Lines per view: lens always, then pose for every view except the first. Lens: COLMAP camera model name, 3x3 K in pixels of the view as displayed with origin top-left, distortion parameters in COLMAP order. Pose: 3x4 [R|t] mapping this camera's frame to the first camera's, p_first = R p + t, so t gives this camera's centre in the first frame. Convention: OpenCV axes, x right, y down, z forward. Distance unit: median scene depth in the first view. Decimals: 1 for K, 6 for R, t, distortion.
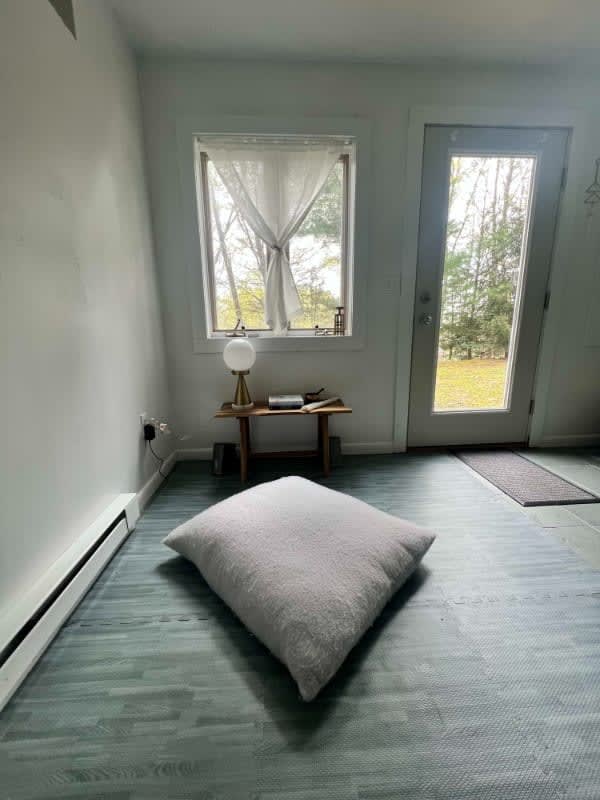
lens RADIAL K [[321.7, 0, 300.0], [0, 321.7, 400.6], [0, 0, 1]] dist [0.001219, 0.000042]
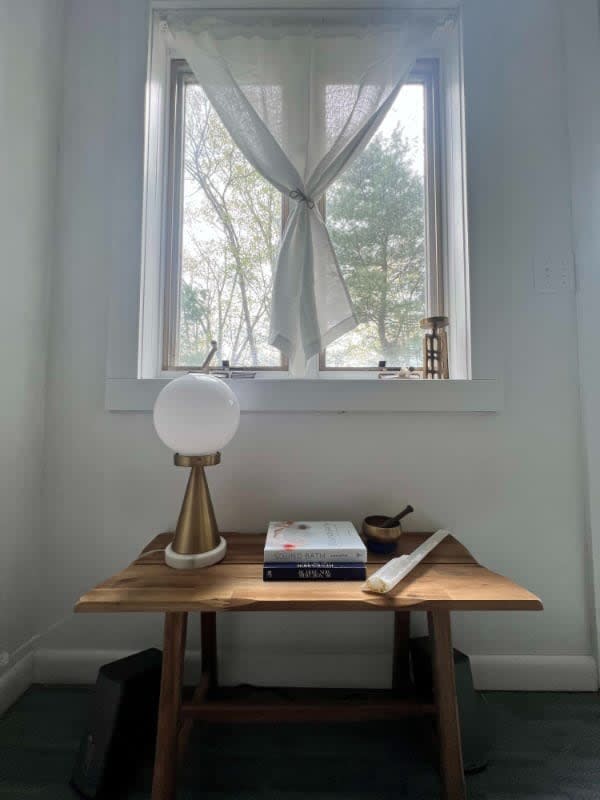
lens RADIAL K [[321.7, 0, 302.1], [0, 321.7, 402.9], [0, 0, 1]] dist [0.001219, 0.000042]
pose [[0.998013, 0.015190, -0.061145, -0.036167], [-0.030400, 0.966151, -0.256180, -0.056026], [0.055184, 0.257530, 0.964693, 0.597624]]
